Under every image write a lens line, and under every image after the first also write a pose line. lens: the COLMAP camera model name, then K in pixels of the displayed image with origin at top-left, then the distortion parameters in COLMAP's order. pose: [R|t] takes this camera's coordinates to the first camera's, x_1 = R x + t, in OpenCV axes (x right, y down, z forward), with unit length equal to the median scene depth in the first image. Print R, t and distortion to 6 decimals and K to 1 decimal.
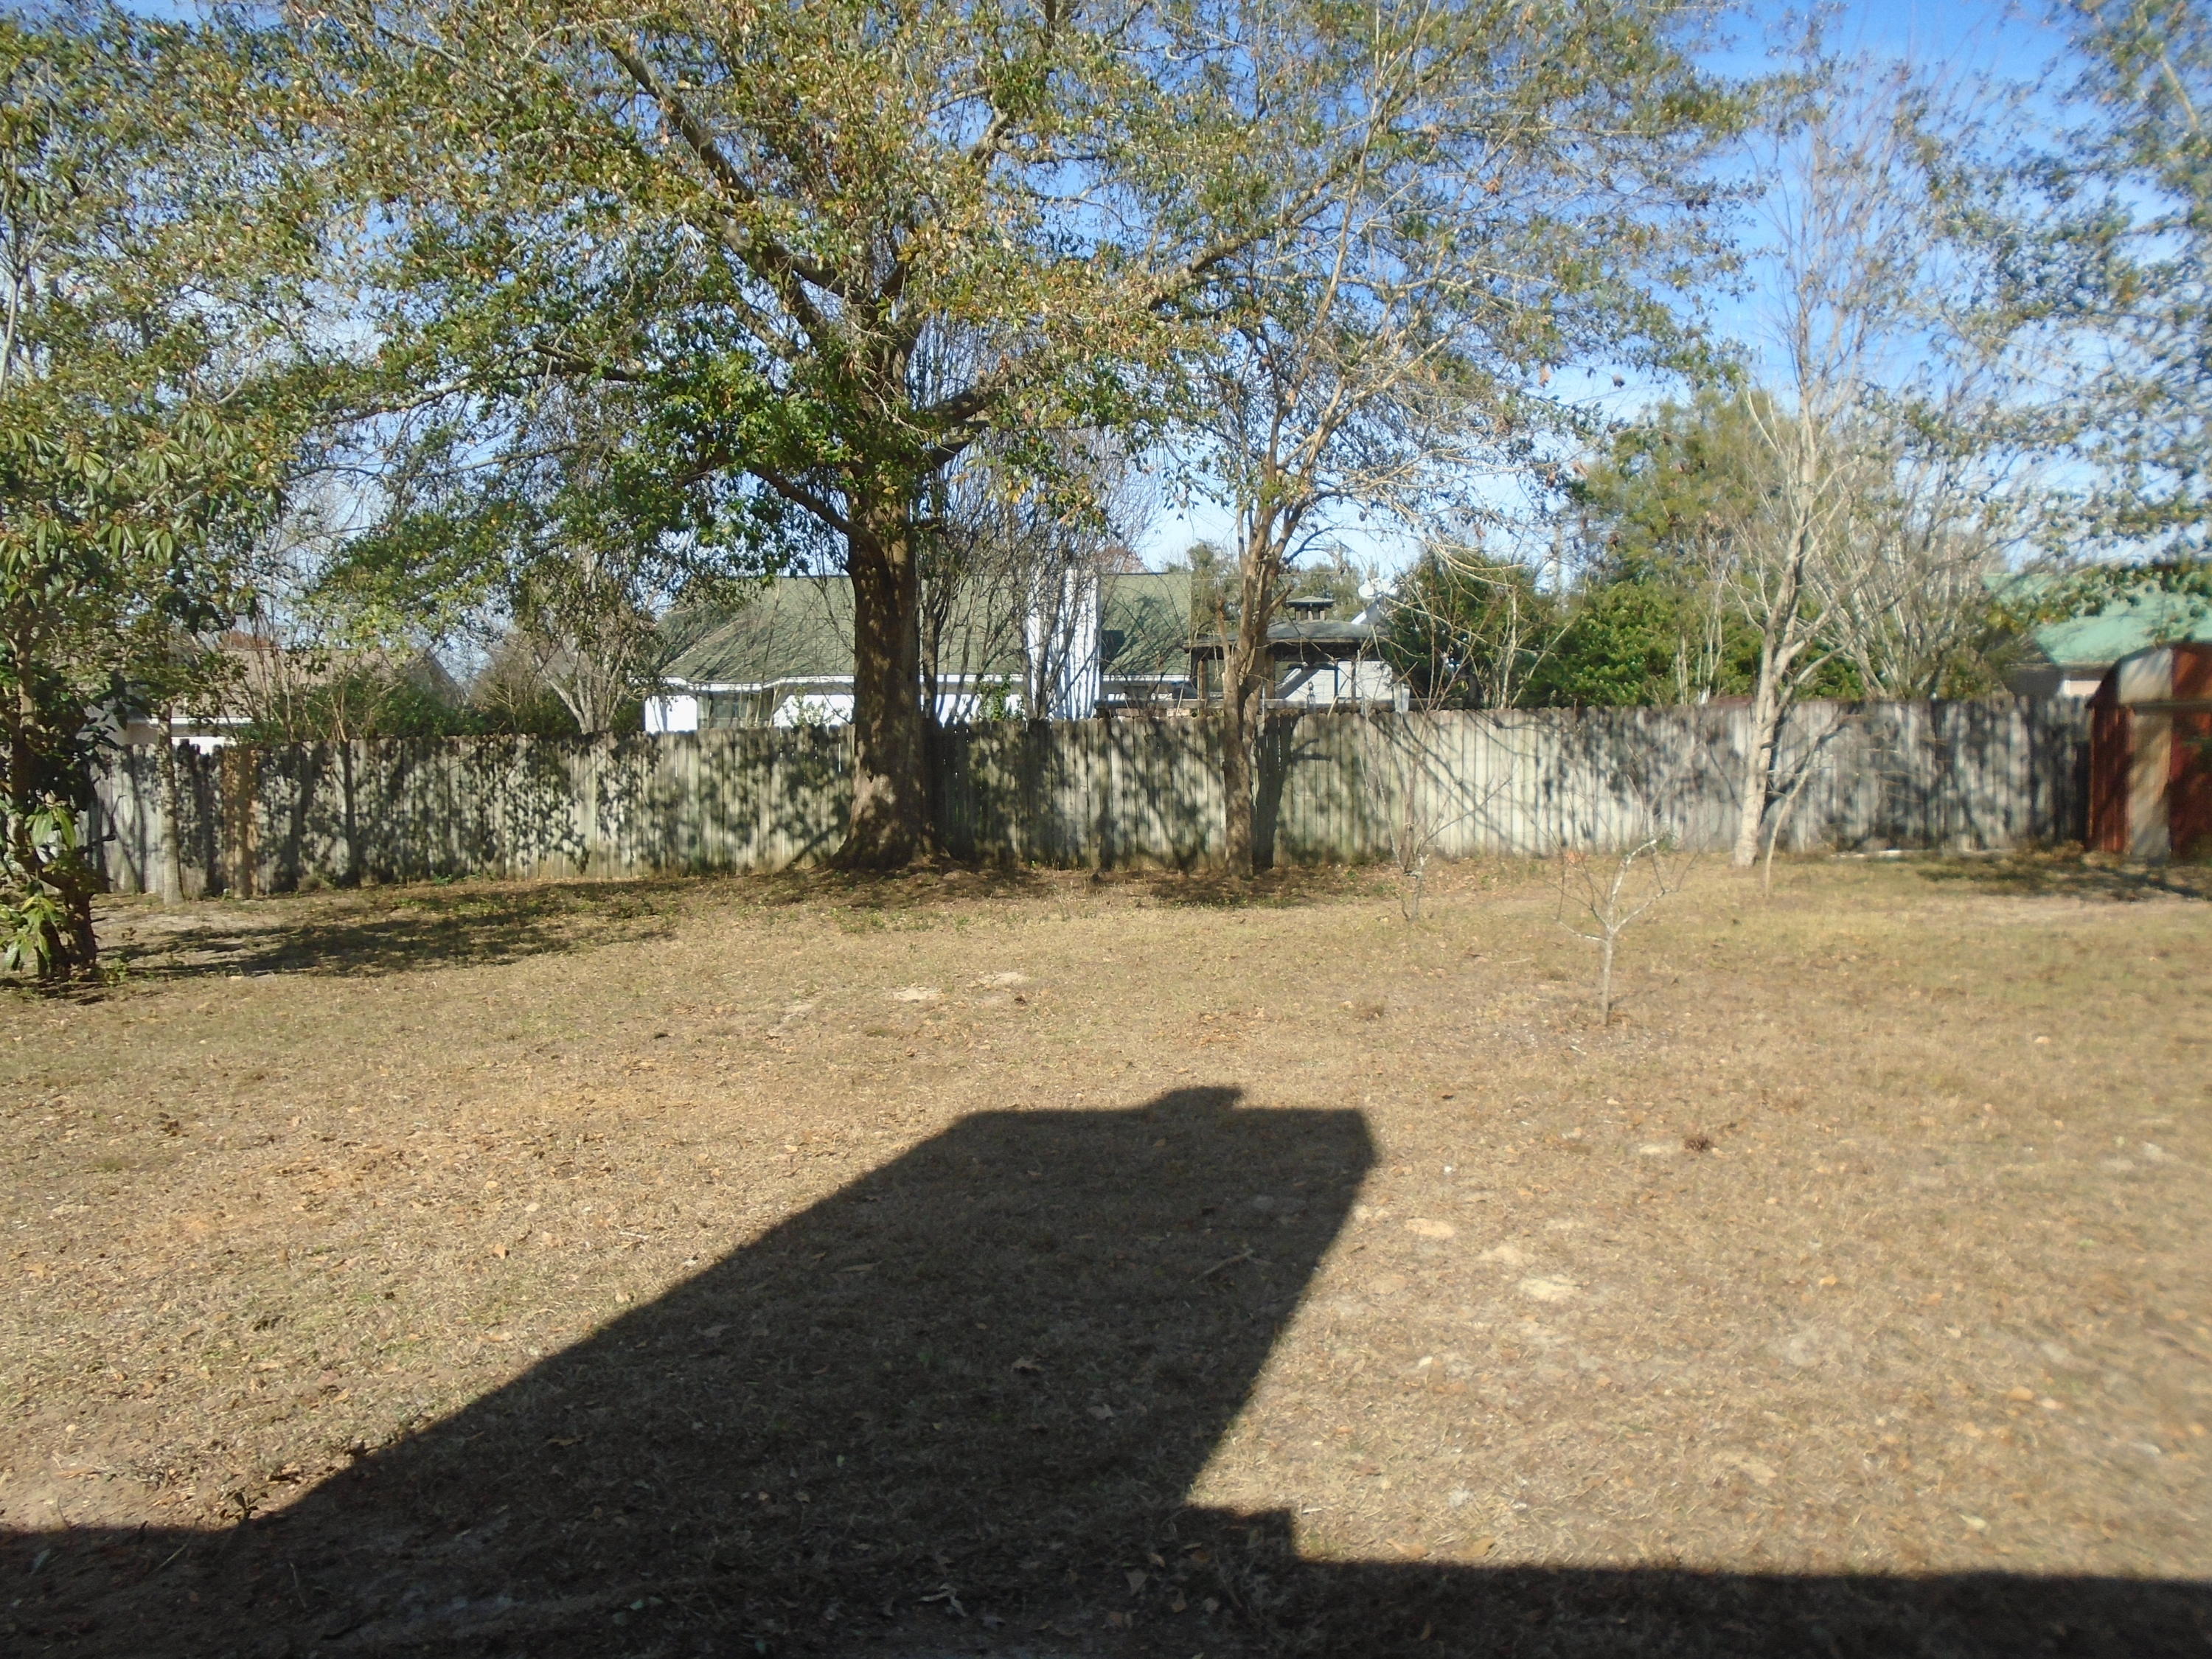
lens RADIAL K [[1705.0, 0, 1103.9], [0, 1705.0, 817.6], [0, 0, 1]] dist [-0.007991, 0.002328]
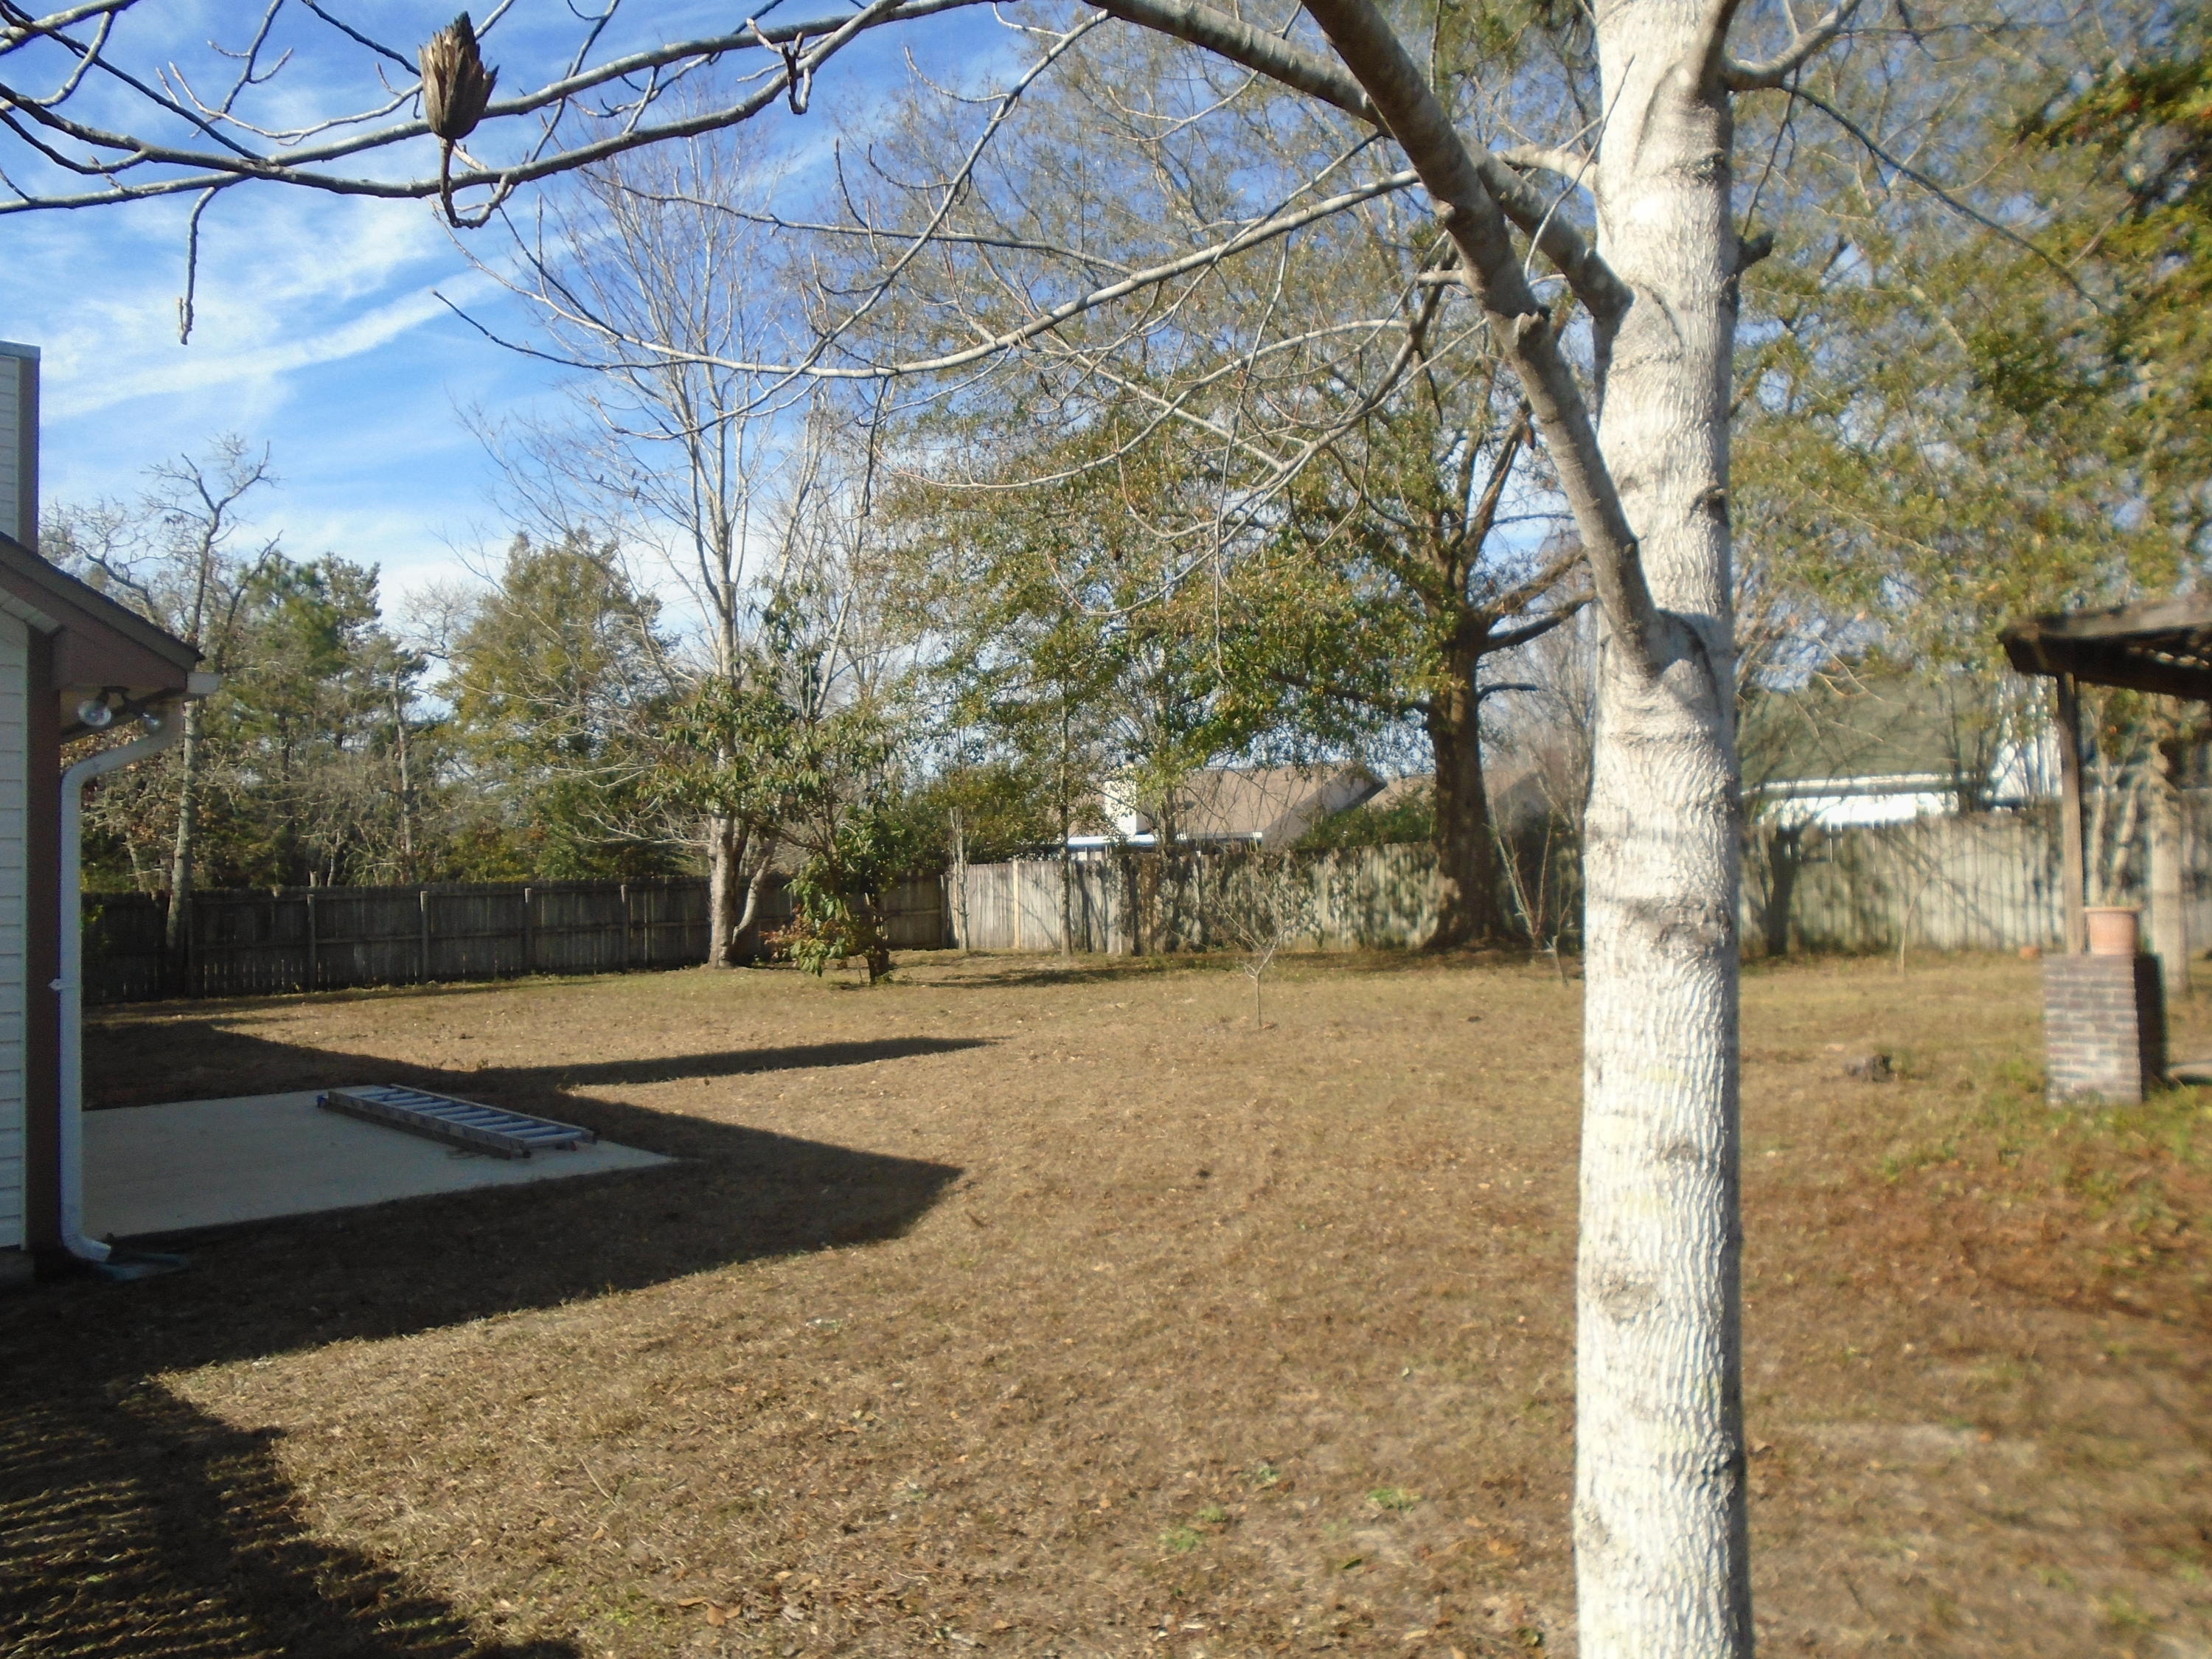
lens RADIAL K [[1705.0, 0, 1089.9], [0, 1705.0, 824.9], [0, 0, 1]] dist [-0.007991, 0.002328]
pose [[0.703046, -0.025579, -0.710684, 0.592750], [-0.010824, 0.998852, -0.046659, -0.000478], [0.711062, 0.040495, 0.701962, -0.143165]]
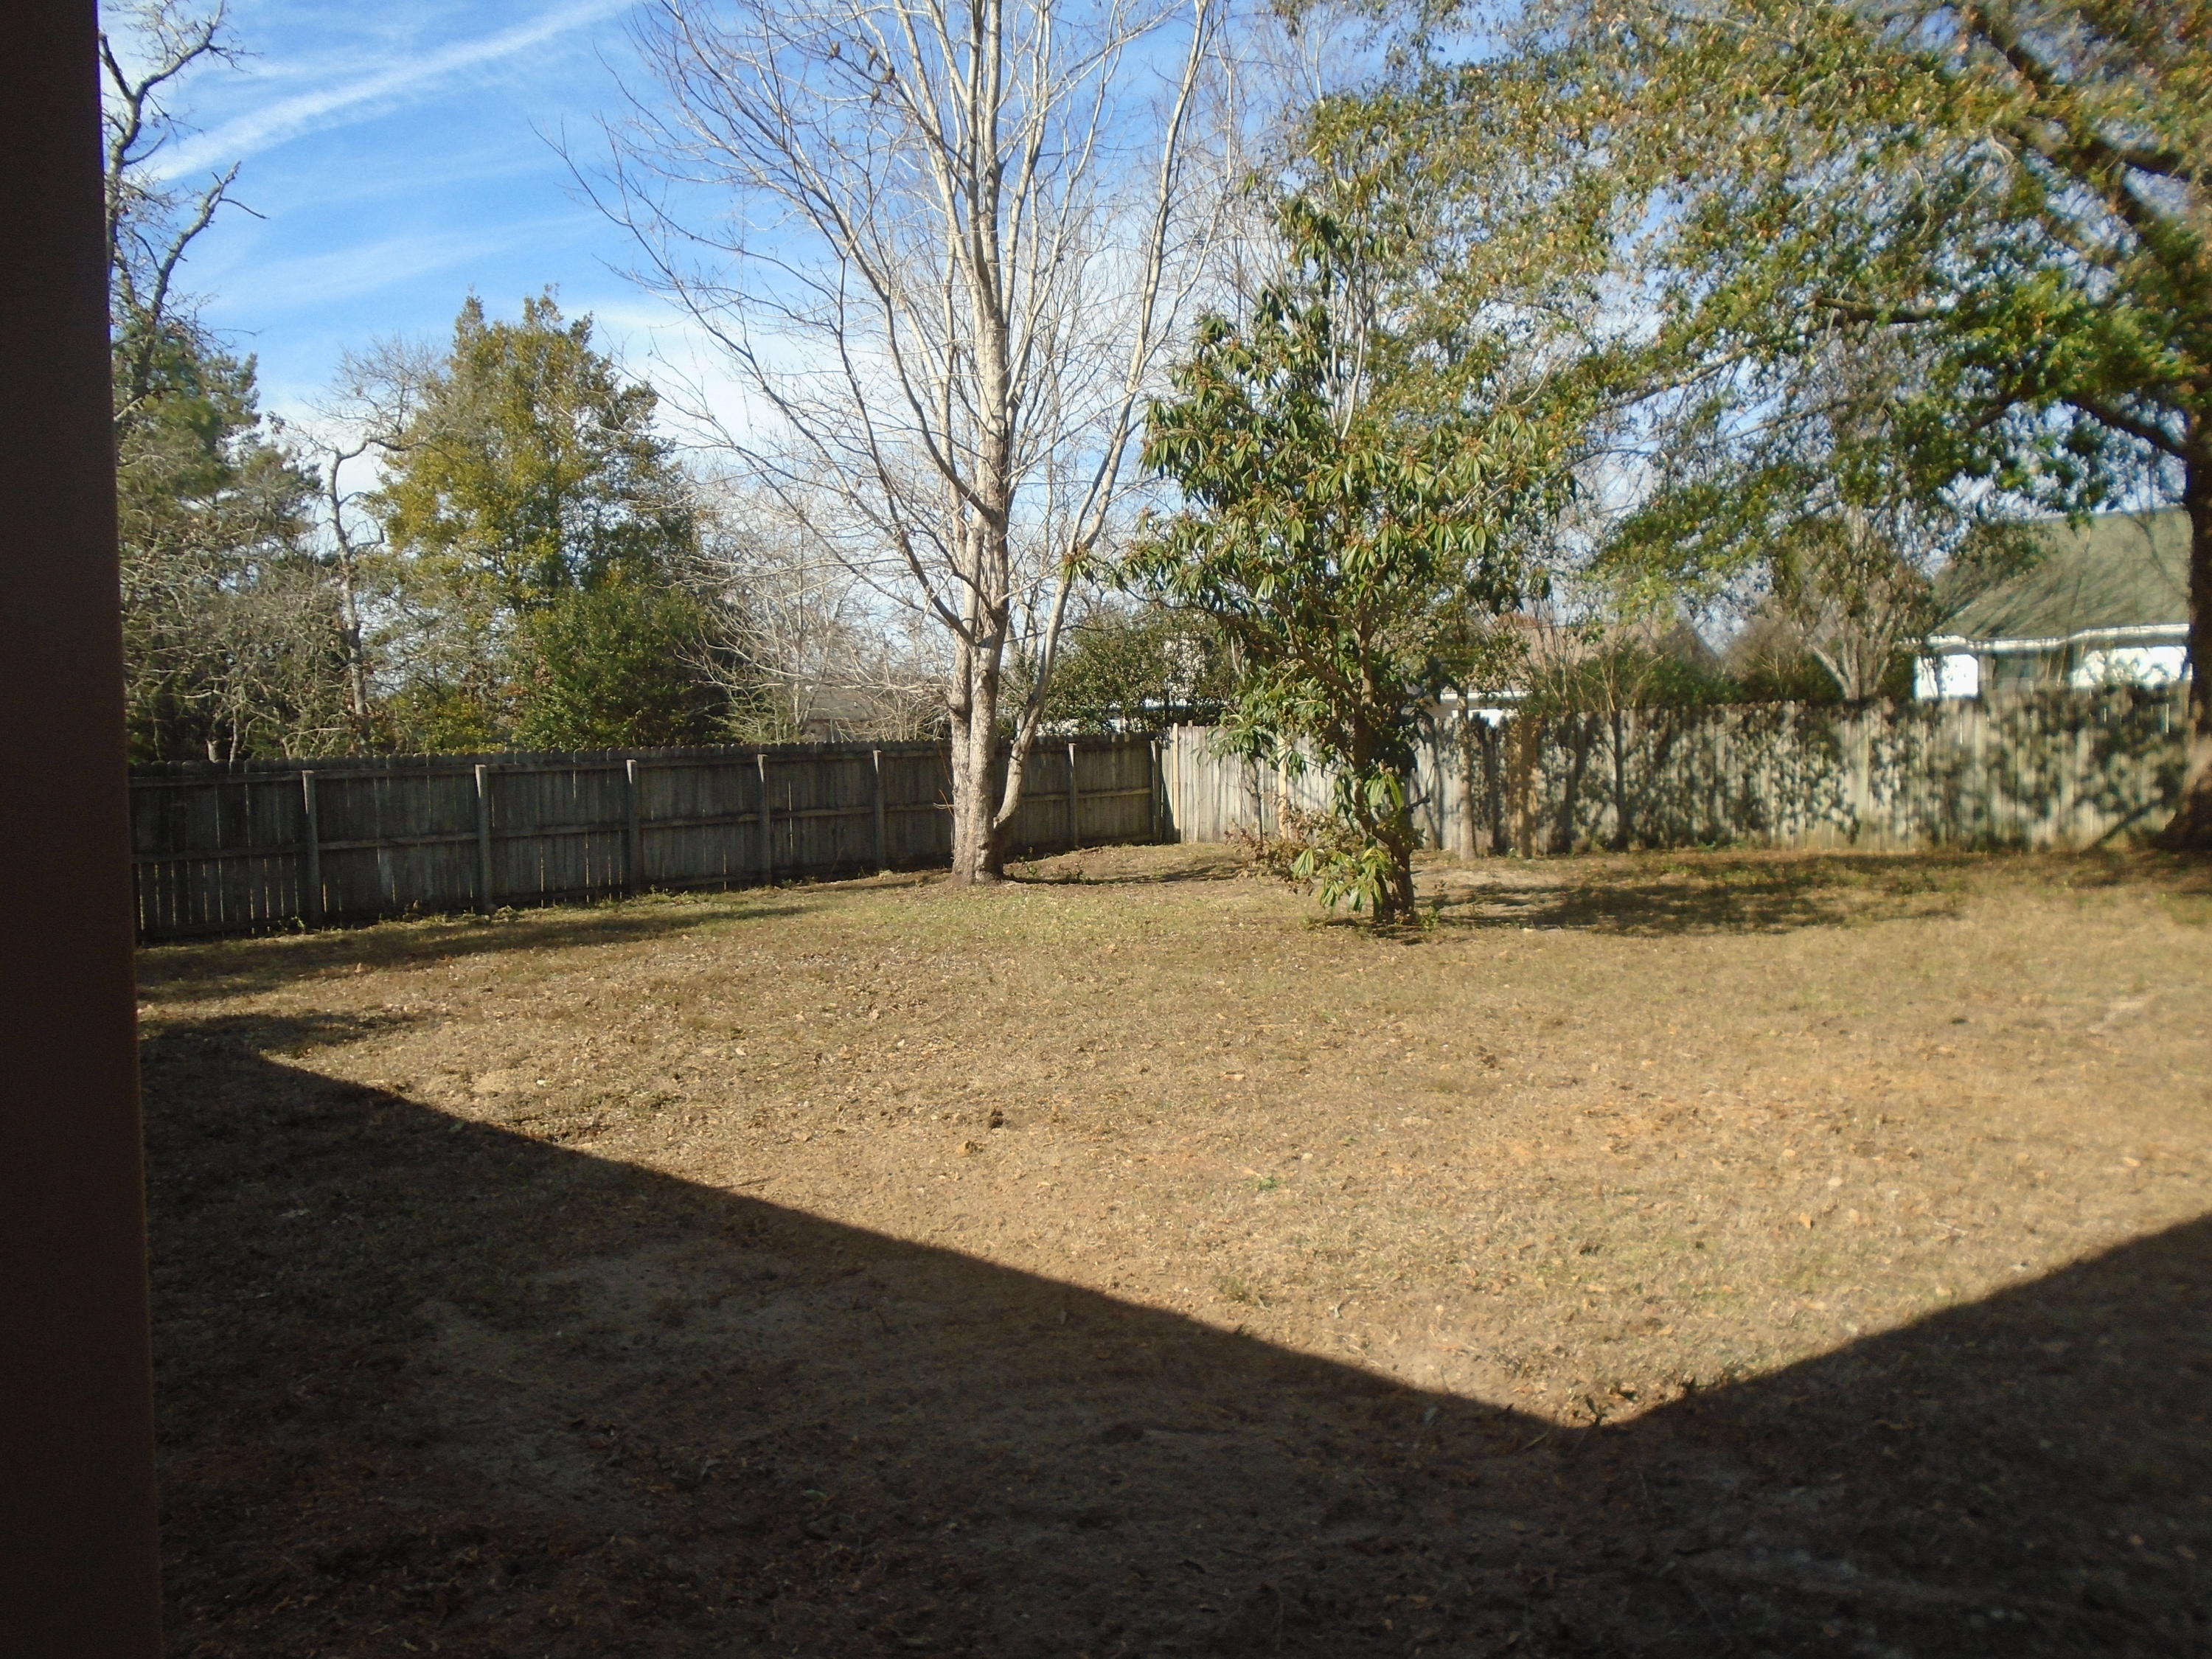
lens RADIAL K [[1705.0, 0, 1093.2], [0, 1705.0, 826.0], [0, 0, 1]] dist [-0.007991, 0.002328]
pose [[0.763492, 0.024319, -0.645359, -0.013245], [-0.009112, 0.999597, 0.026888, 0.000137], [0.645753, -0.014649, 0.763406, -0.010779]]
